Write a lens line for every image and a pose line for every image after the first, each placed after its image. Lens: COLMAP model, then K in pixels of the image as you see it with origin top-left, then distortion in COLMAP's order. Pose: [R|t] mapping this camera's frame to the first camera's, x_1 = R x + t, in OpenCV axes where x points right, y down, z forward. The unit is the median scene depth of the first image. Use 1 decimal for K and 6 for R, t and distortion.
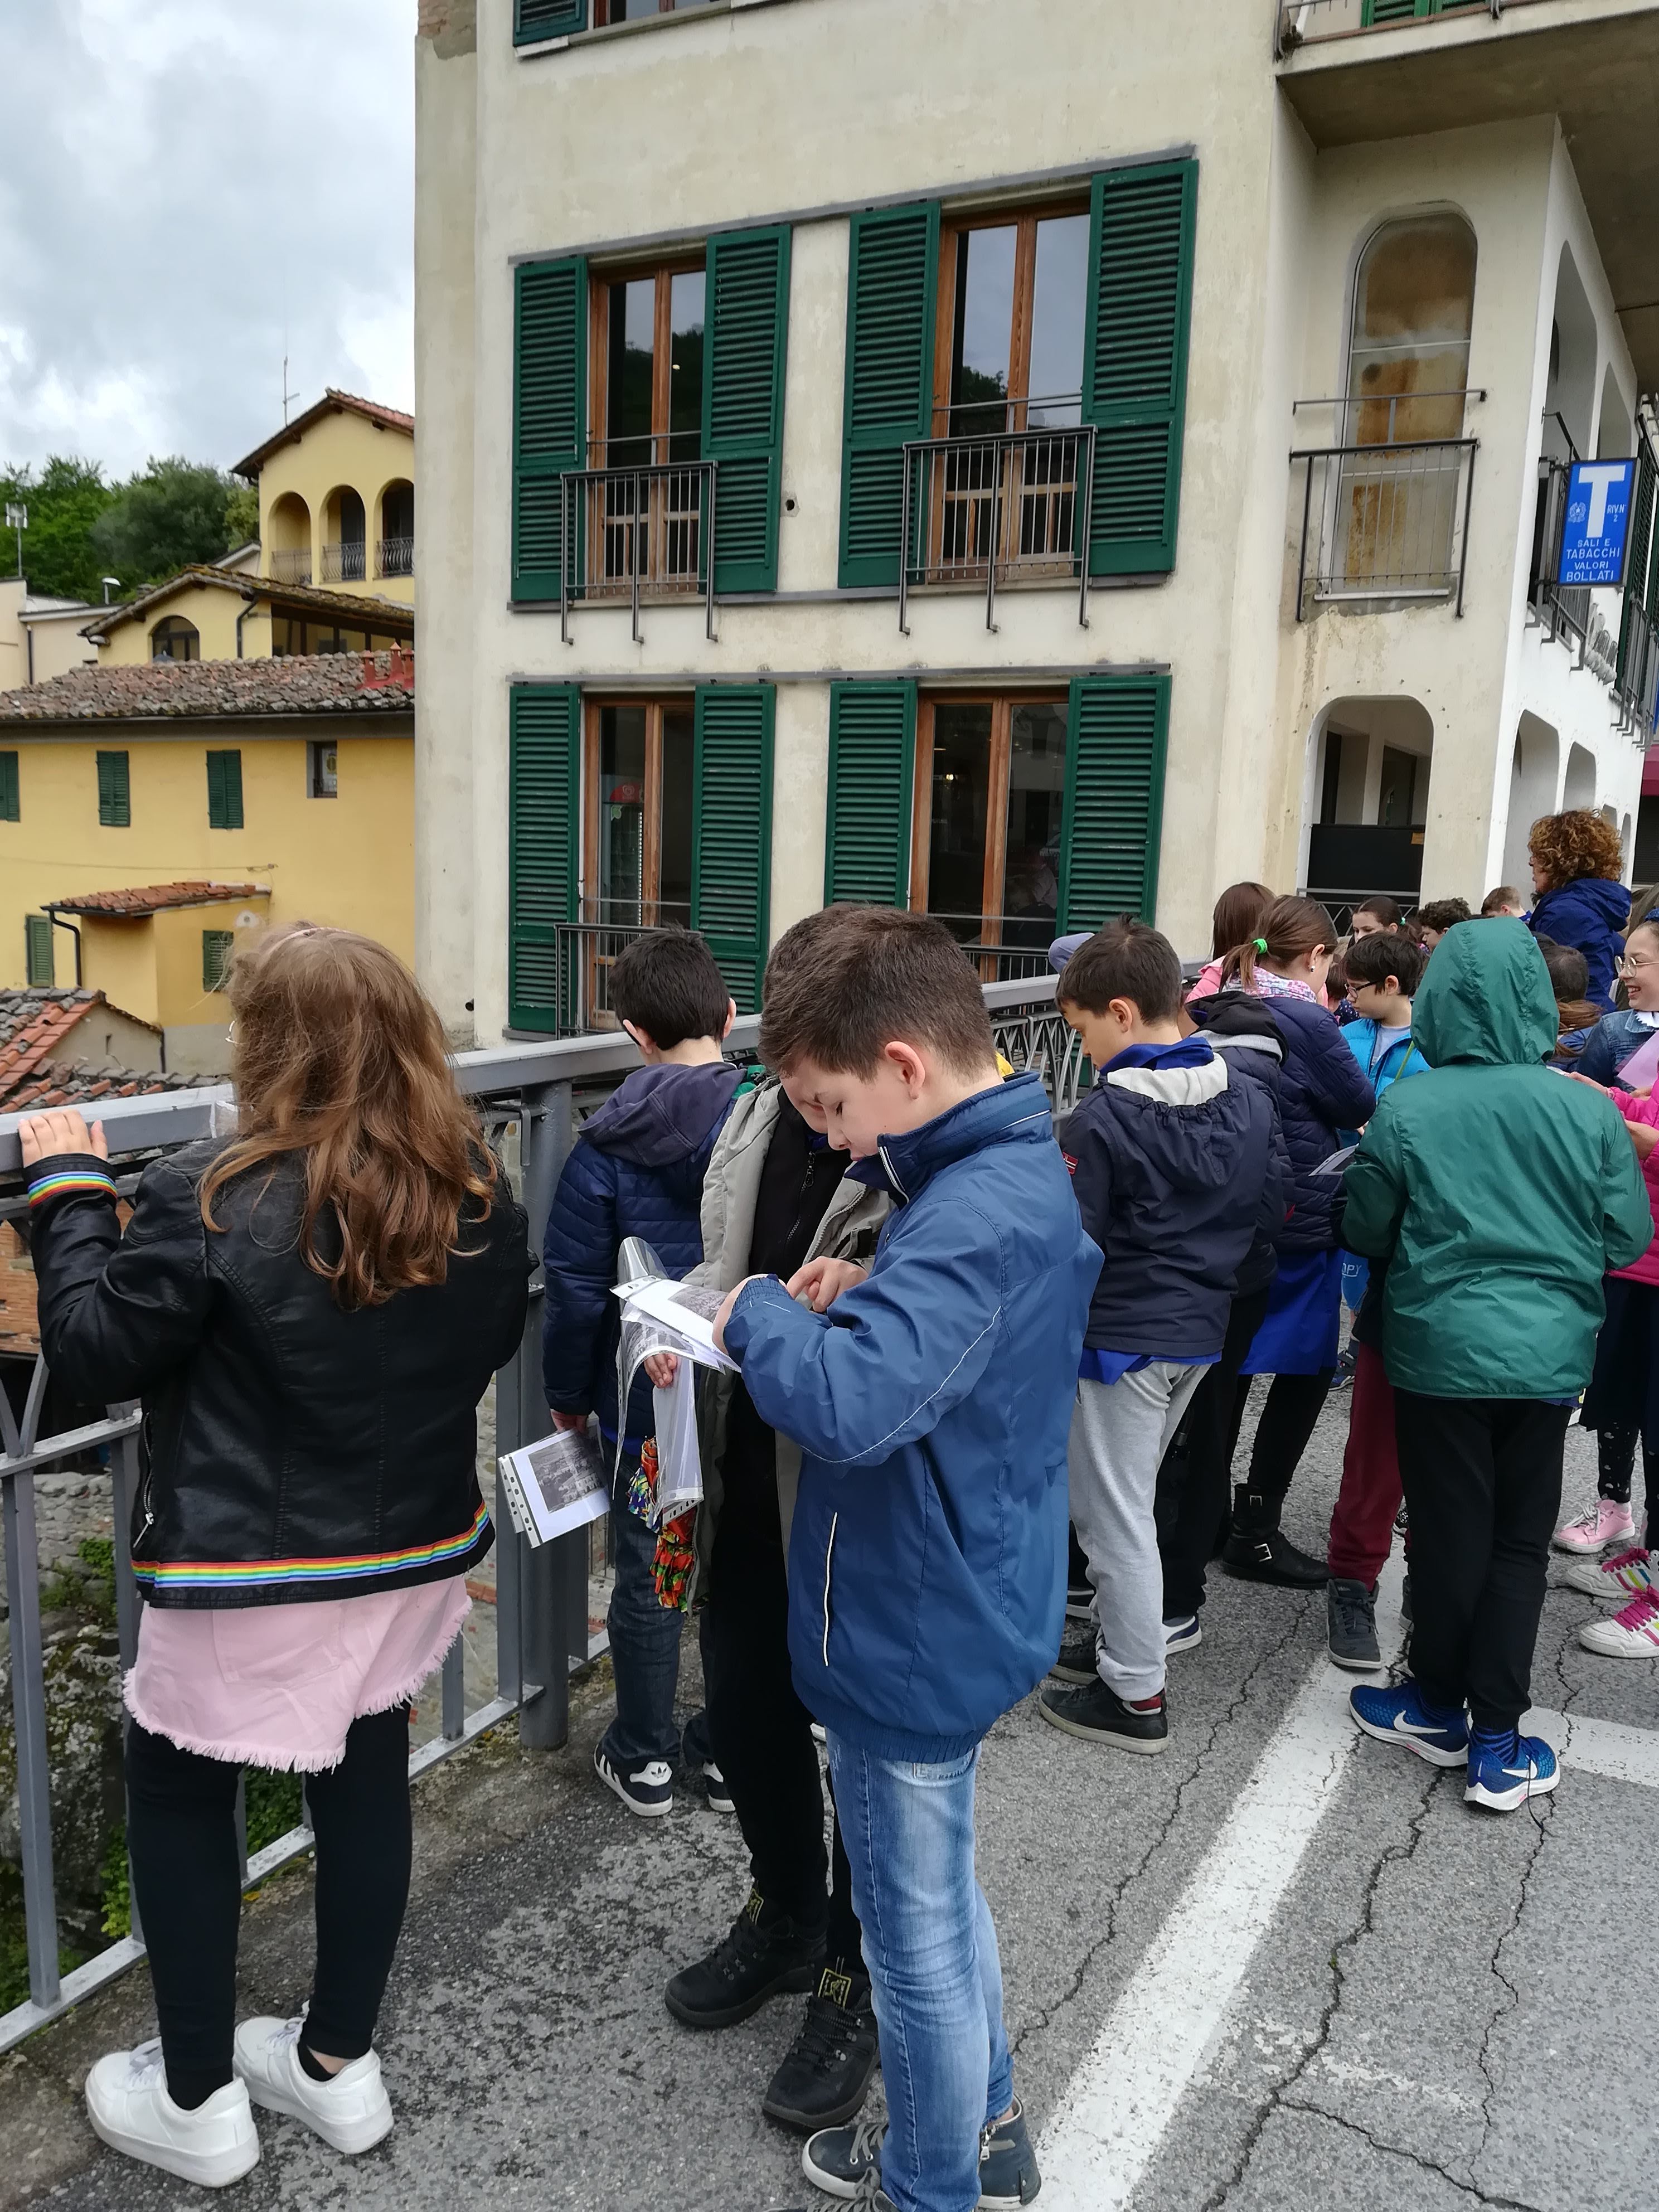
lens RADIAL K [[1675.4, 0, 816.8], [0, 1675.4, 1144.6], [0, 0, 1]] dist [-0.003044, -0.020032]
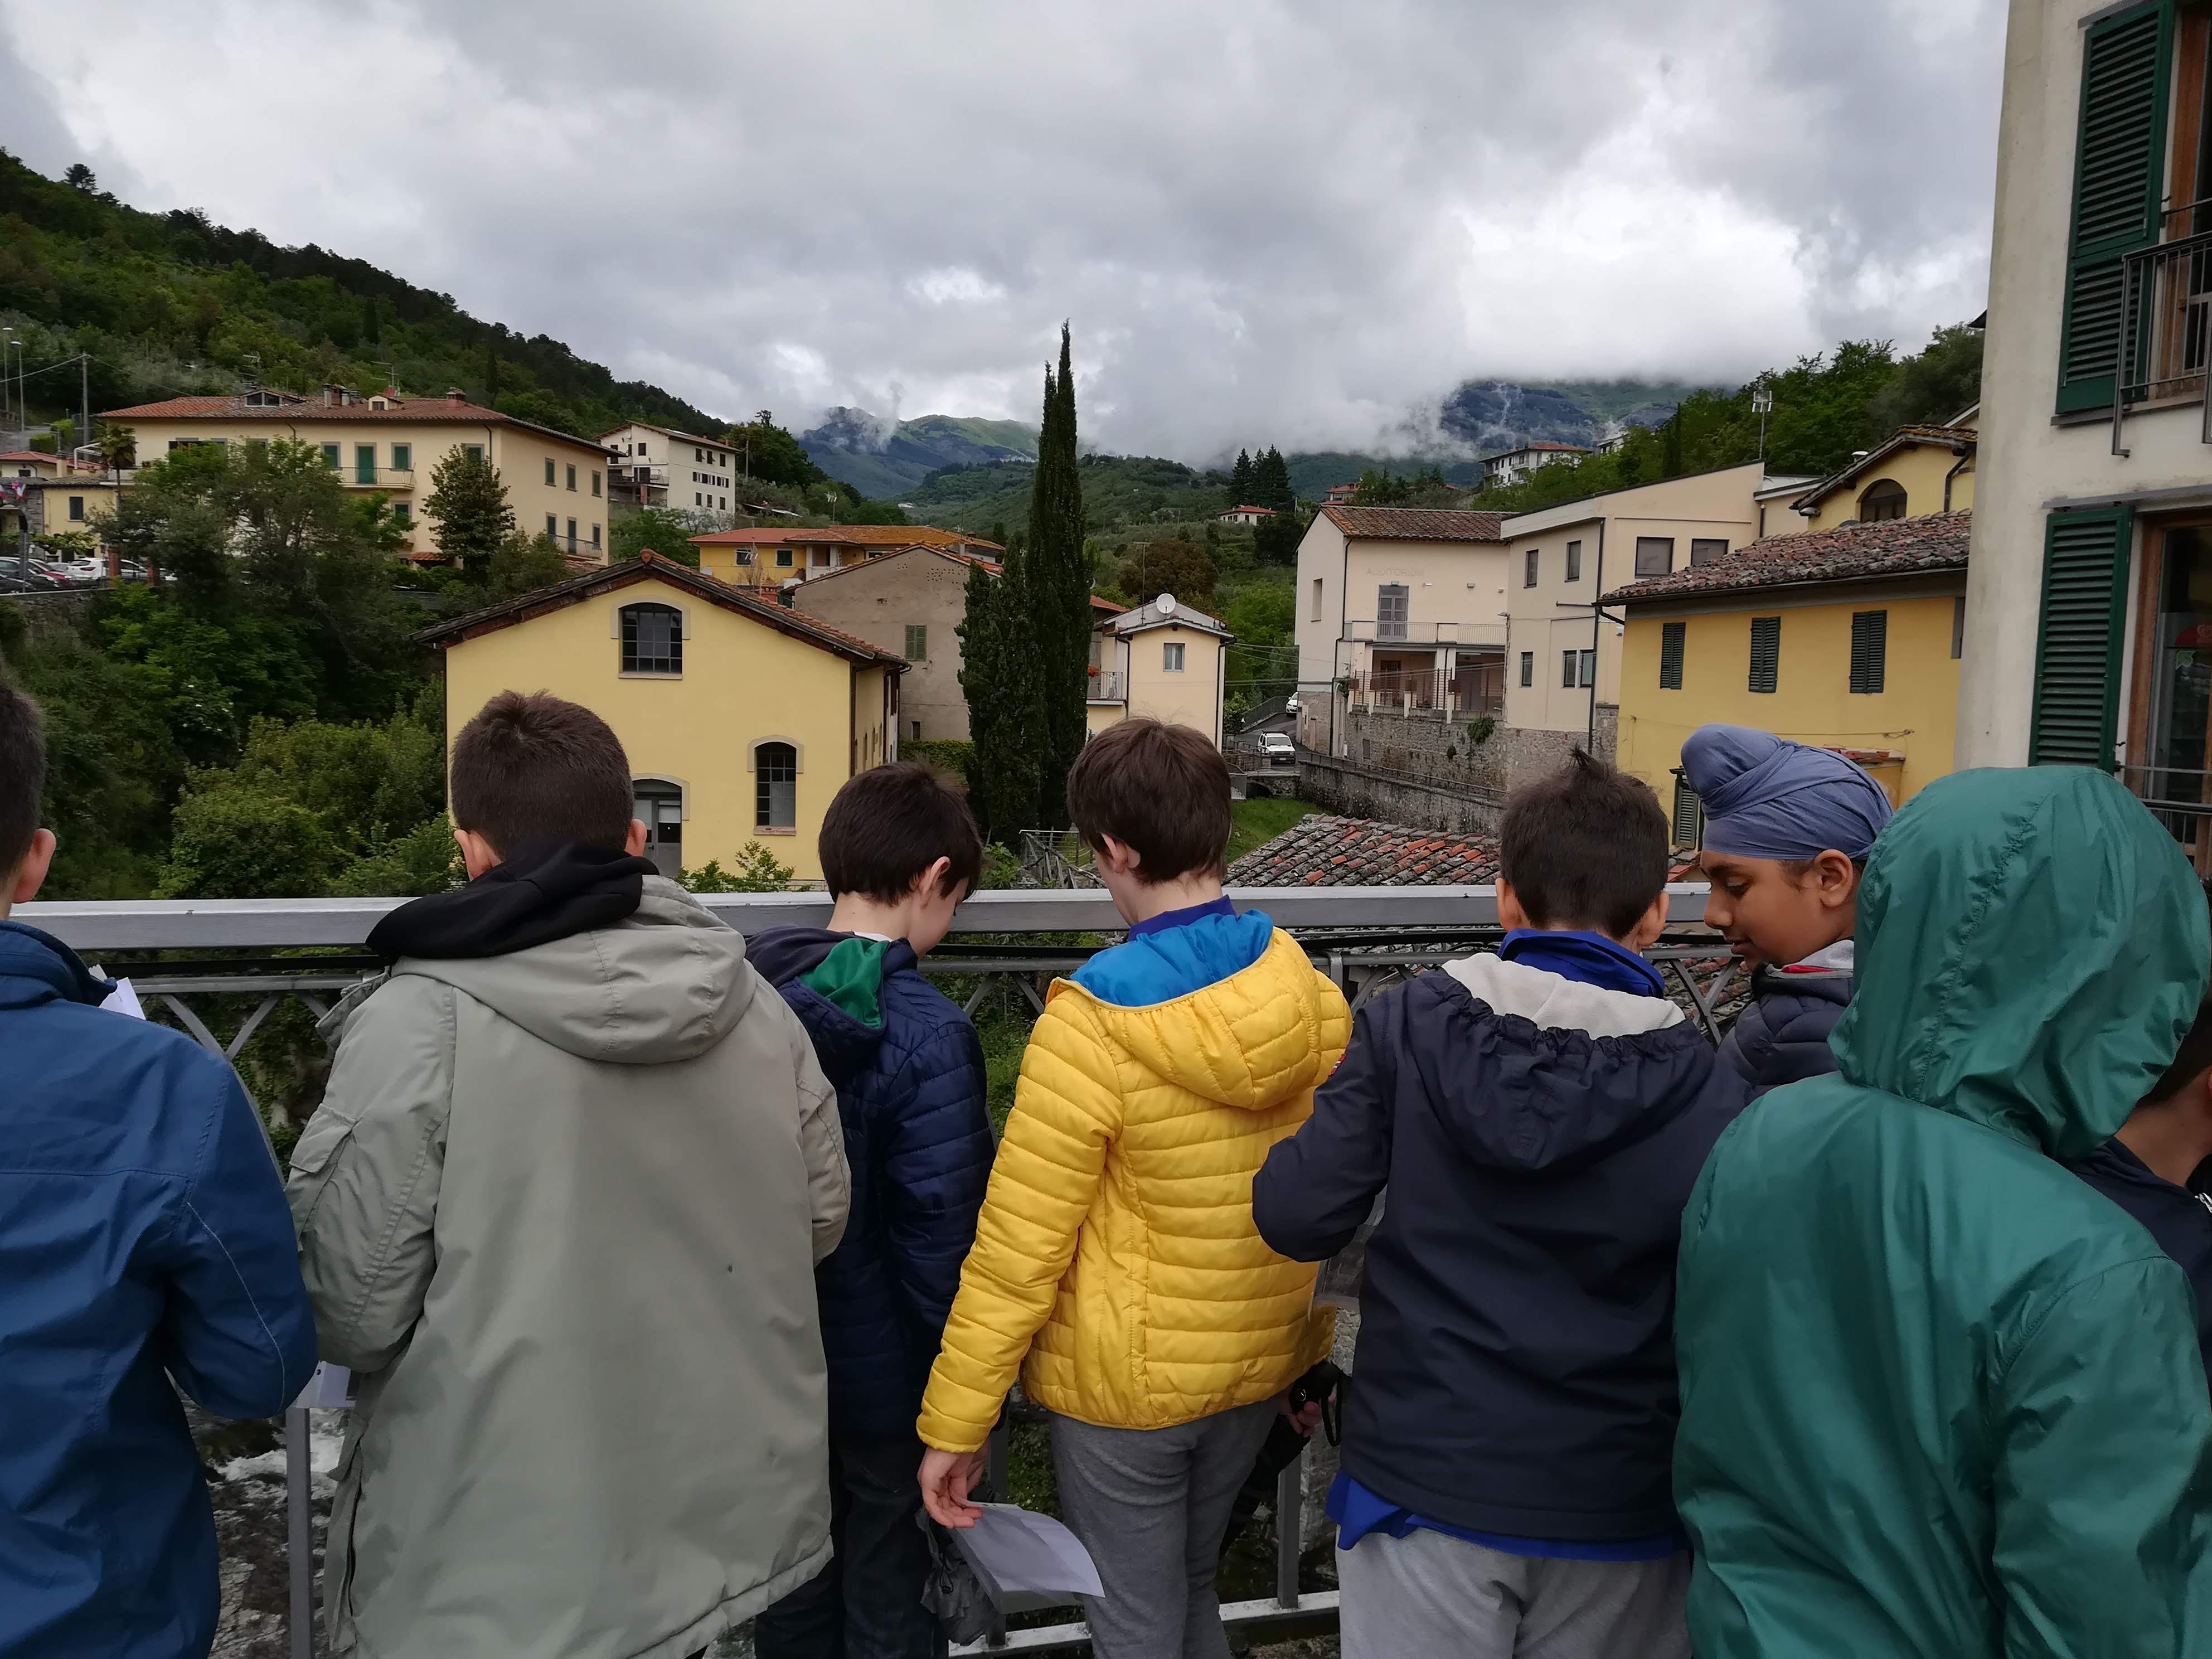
lens RADIAL K [[1675.4, 0, 1087.4], [0, 1675.4, 852.3], [0, 0, 1]] dist [-0.003044, -0.020032]
pose [[0.668748, 0.055817, -0.741391, 0.139322], [-0.126885, 0.991117, -0.039835, -0.012041], [0.732582, 0.120711, 0.669890, 0.118206]]
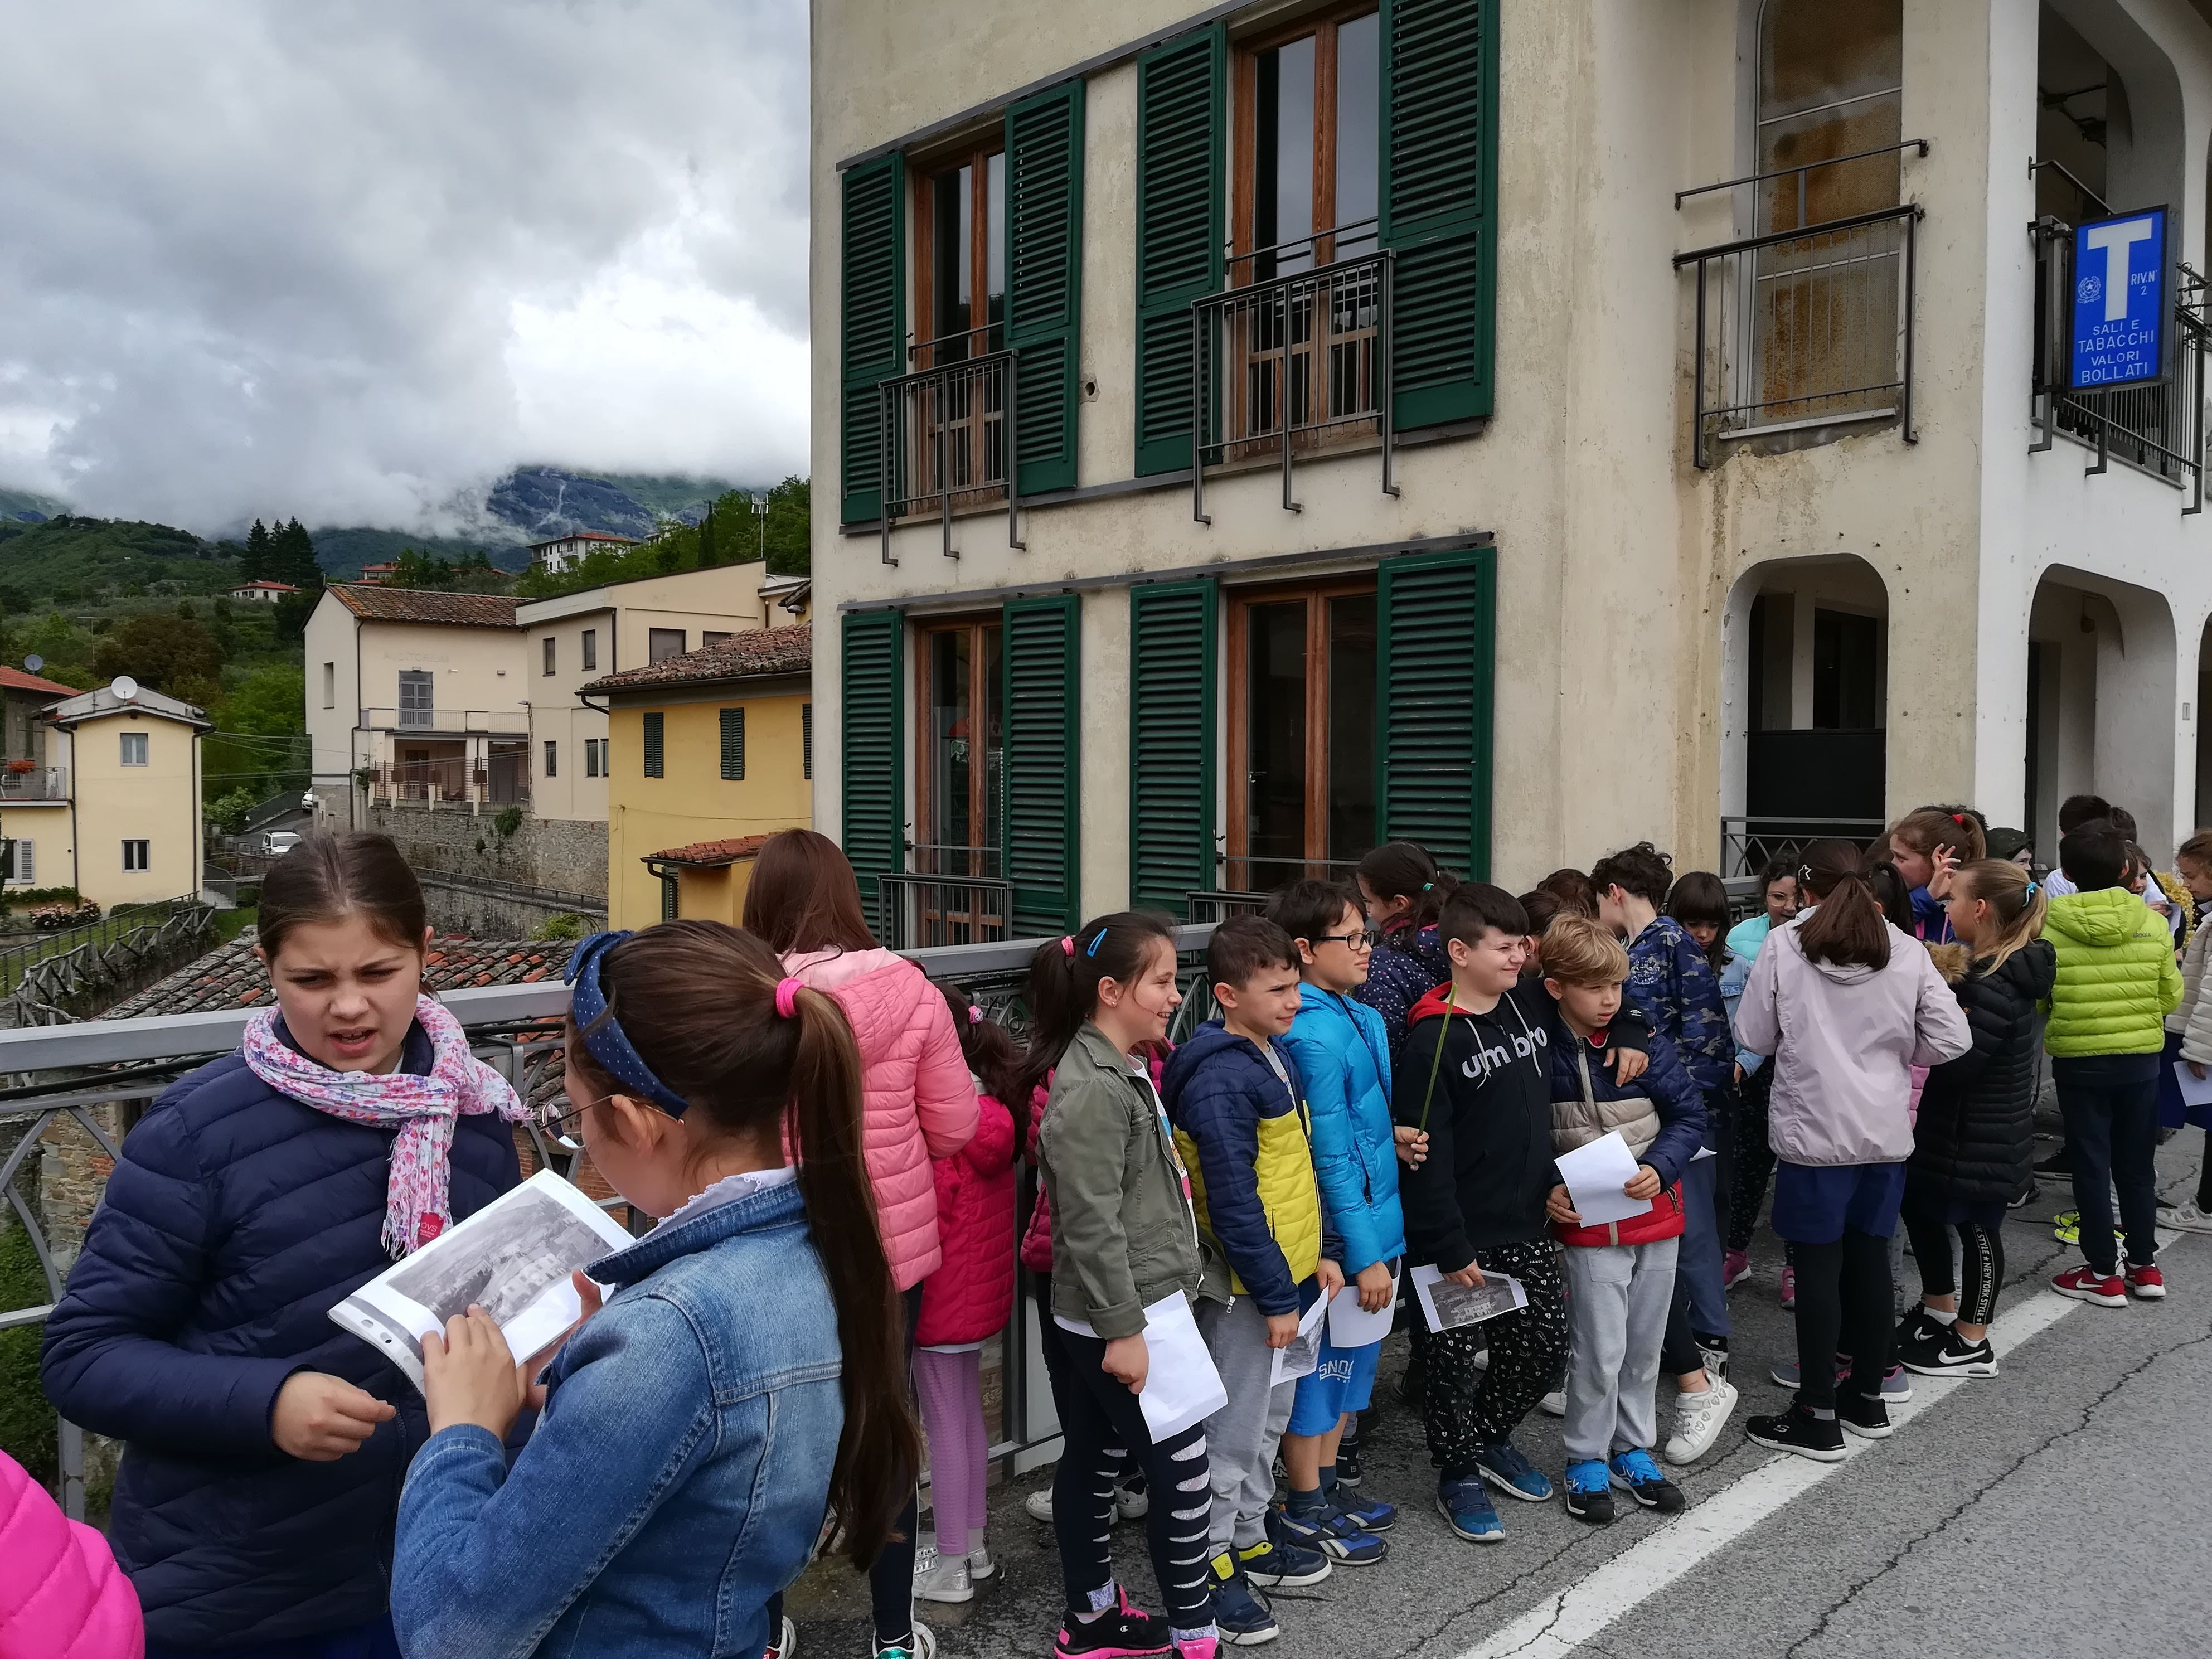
lens RADIAL K [[1675.4, 0, 1110.4], [0, 1675.4, 890.2], [0, 0, 1]] dist [-0.003044, -0.020032]
pose [[0.959080, -0.010583, -0.282937, 0.236625], [-0.021869, 0.993547, -0.111293, -0.030751], [0.282289, 0.112926, 0.952660, 0.213804]]
